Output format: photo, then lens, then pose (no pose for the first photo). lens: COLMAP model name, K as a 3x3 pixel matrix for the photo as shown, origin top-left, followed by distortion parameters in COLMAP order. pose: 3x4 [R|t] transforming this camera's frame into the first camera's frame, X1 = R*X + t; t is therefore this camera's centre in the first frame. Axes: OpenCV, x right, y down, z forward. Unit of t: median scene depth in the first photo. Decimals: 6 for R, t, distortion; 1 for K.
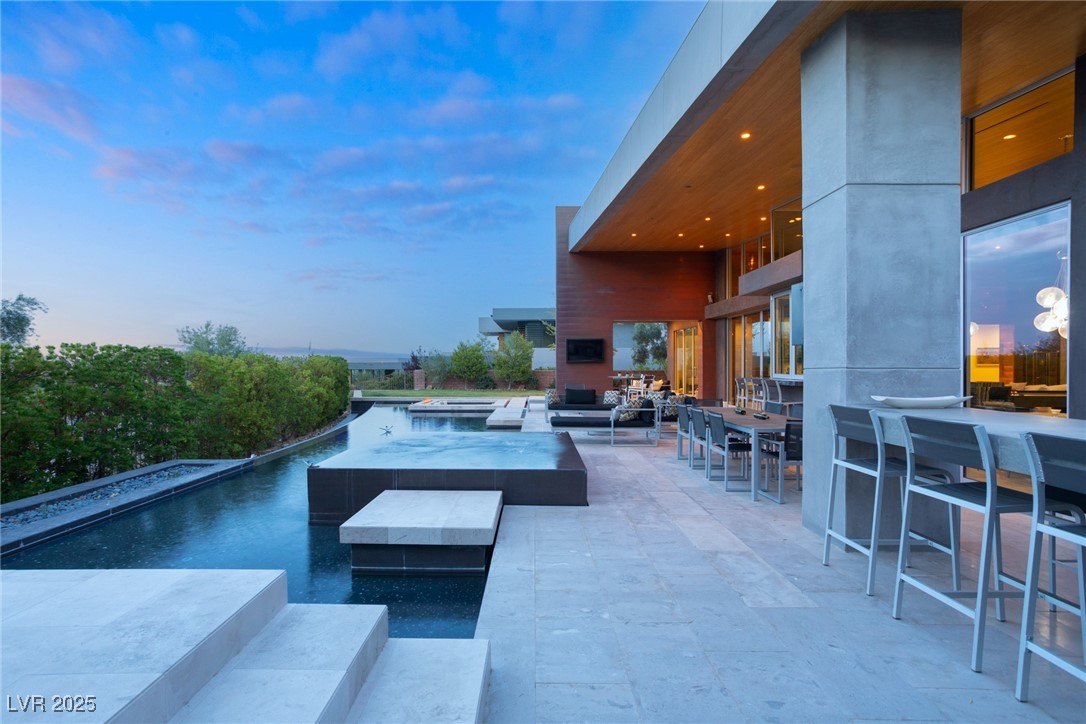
lens RADIAL K [[523.7, 0, 543.0], [0, 523.7, 362.0], [0, 0, 1]] dist [-0.004902, -0.000562]
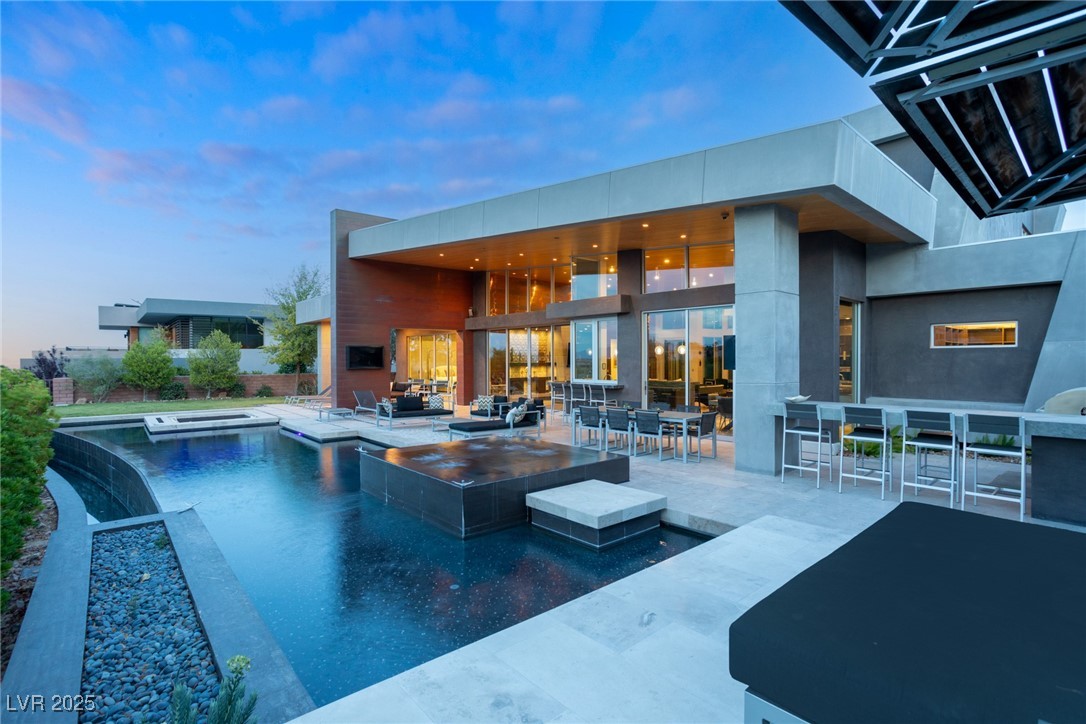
lens RADIAL K [[517.9, 0, 543.0], [0, 517.9, 362.0], [0, 0, 1]] dist [-0.032545, -0.000040]
pose [[0.749882, -0.007163, 0.661533, -0.398535], [0.001370, 0.999956, 0.009274, -0.026509], [-0.661570, -0.006048, 0.749859, 0.032804]]
